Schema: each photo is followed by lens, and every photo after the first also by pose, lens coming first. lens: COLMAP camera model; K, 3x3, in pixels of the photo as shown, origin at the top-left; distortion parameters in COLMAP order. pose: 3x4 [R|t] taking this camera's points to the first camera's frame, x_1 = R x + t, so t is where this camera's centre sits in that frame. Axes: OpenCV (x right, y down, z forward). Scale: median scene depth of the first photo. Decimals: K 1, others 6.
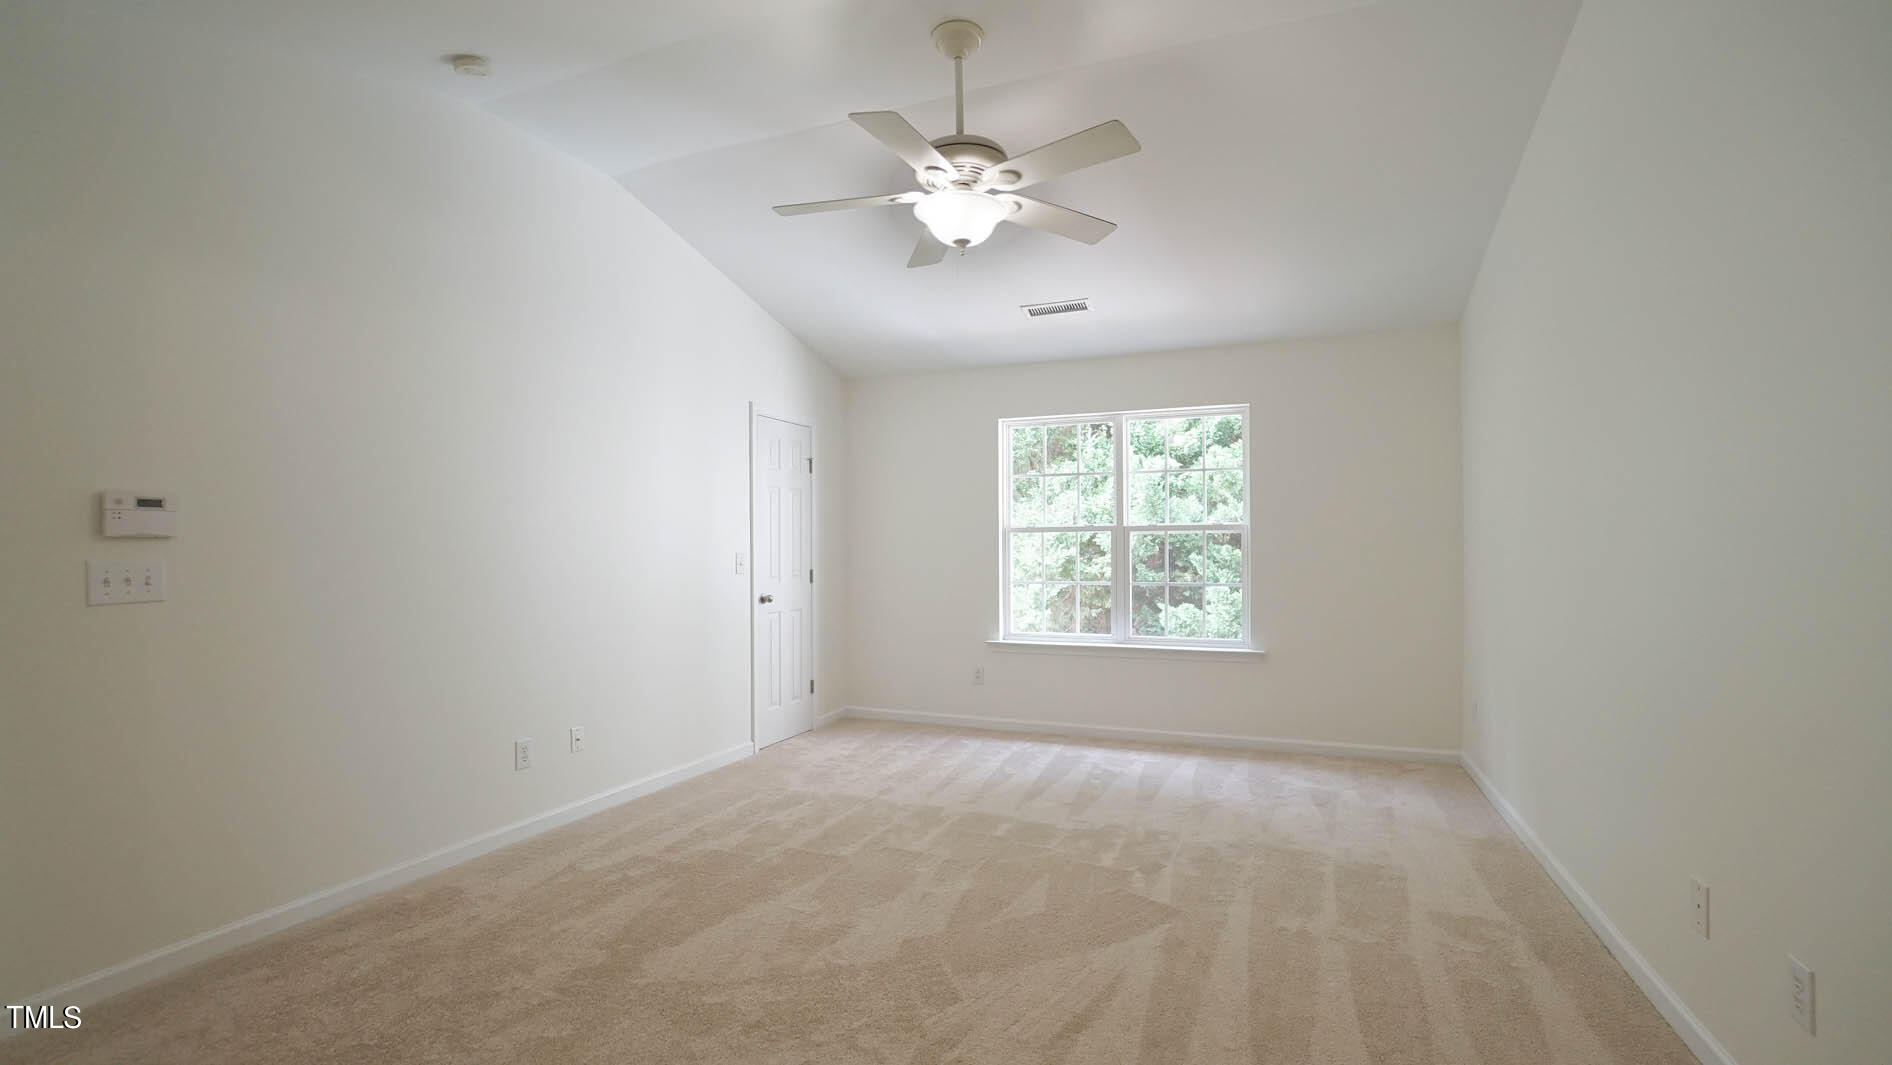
lens RADIAL K [[837.7, 0, 938.3], [0, 837.7, 541.0], [0, 0, 1]] dist [-0.056976, 0.016532]
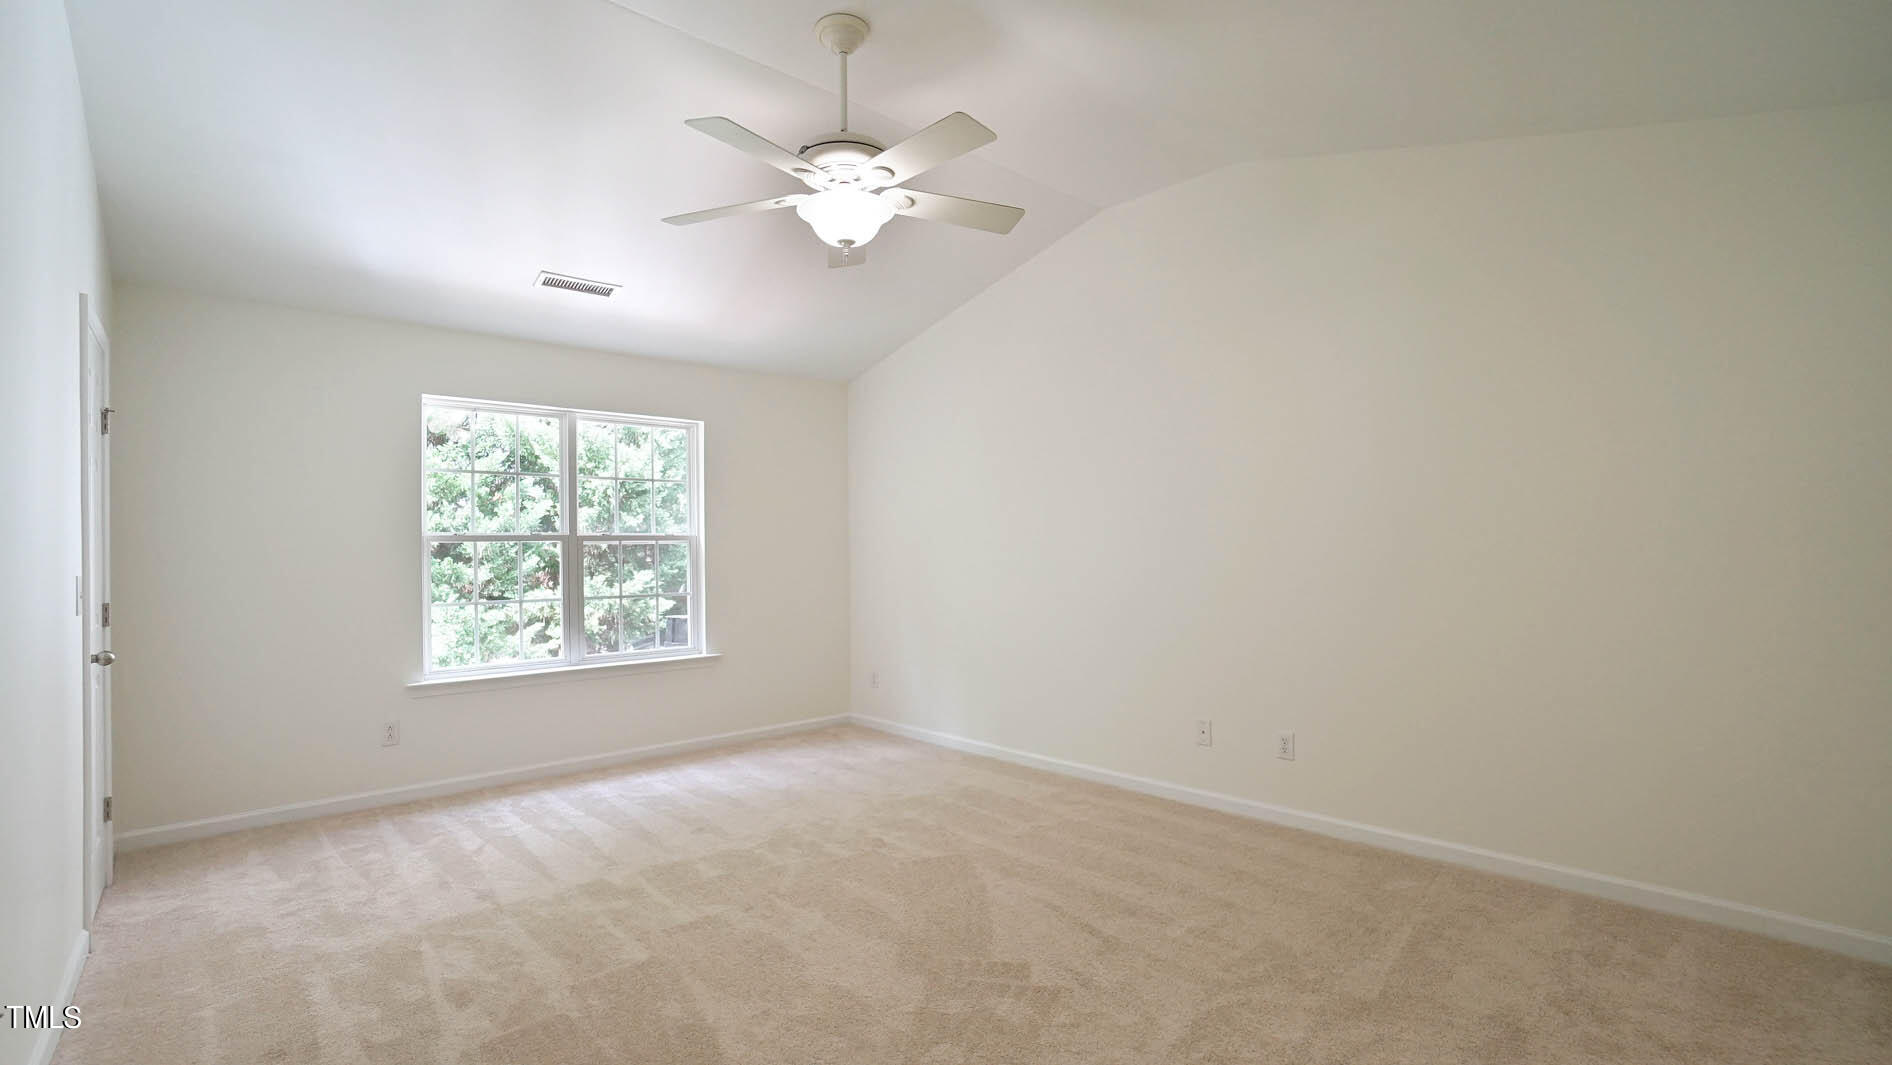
lens RADIAL K [[837.7, 0, 941.3], [0, 837.7, 531.3], [0, 0, 1]] dist [-0.056976, 0.016532]
pose [[0.412131, 0.020637, 0.910891, -0.535798], [0.005118, 0.999675, -0.024964, 0.003030], [-0.911110, 0.014950, 0.411891, 0.330075]]
